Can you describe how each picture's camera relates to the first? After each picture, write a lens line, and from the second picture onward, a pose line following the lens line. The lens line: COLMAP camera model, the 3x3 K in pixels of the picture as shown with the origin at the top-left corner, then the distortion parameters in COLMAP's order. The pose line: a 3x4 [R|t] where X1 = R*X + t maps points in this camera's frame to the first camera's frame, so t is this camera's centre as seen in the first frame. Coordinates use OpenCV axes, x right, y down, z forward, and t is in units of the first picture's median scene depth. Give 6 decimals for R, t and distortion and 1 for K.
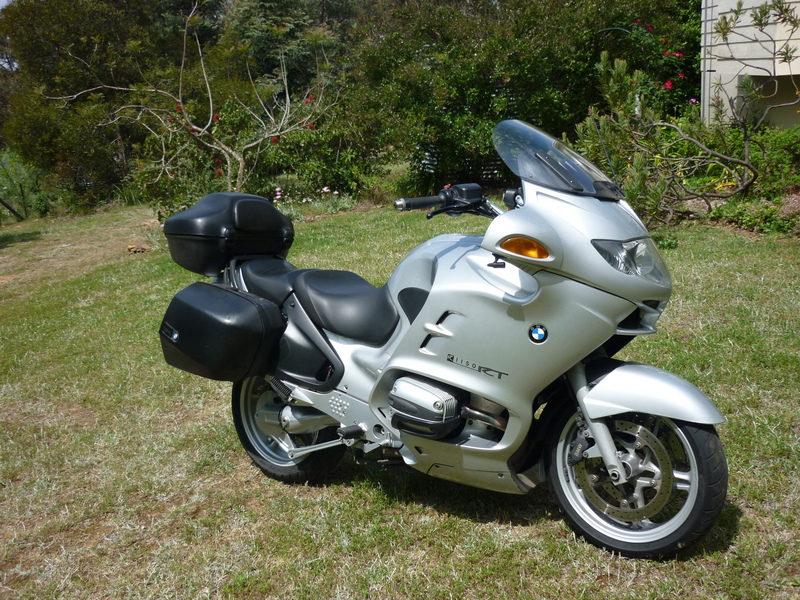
lens RADIAL K [[788.0, 0, 369.7], [0, 788.0, 319.1], [0, 0, 1]] dist [-0.094976, 0.099849]
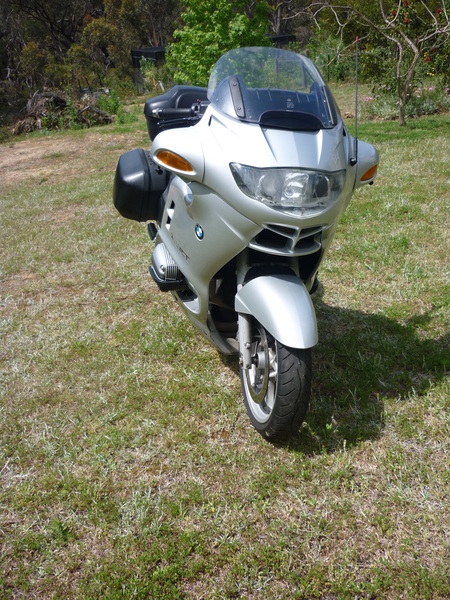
lens RADIAL K [[591.0, 0, 225.0], [0, 591.0, 300.0], [0, 0, 1]] dist [-0.094976, 0.099849]
pose [[0.791838, 0.291492, -0.536680, 0.747706], [-0.164985, 0.948173, 0.271566, -0.133981], [0.588025, -0.126492, 0.798891, 0.251055]]
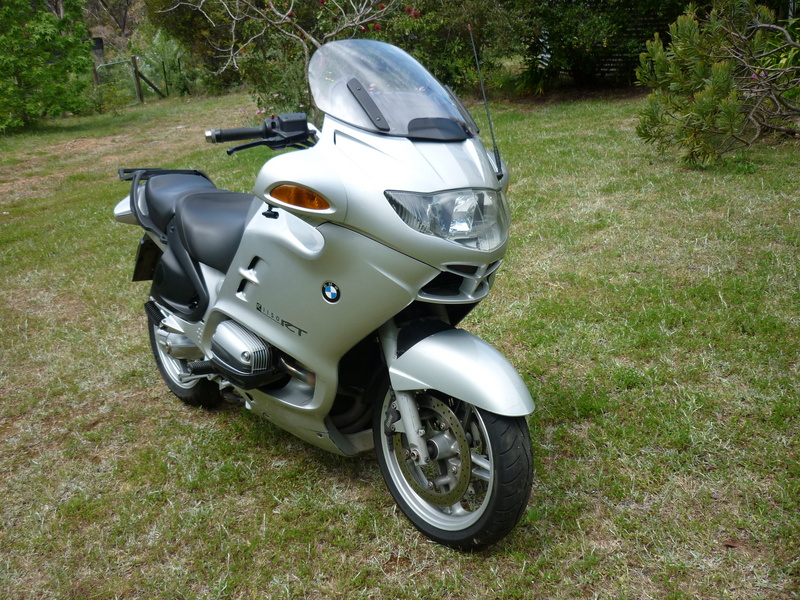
lens RADIAL K [[788.0, 0, 369.7], [0, 788.0, 319.1], [0, 0, 1]] dist [-0.094976, 0.099849]
pose [[0.979634, 0.091972, -0.178490, 0.402254], [-0.066198, 0.987165, 0.145340, -0.080628], [0.189566, -0.130564, 0.973148, 0.127967]]
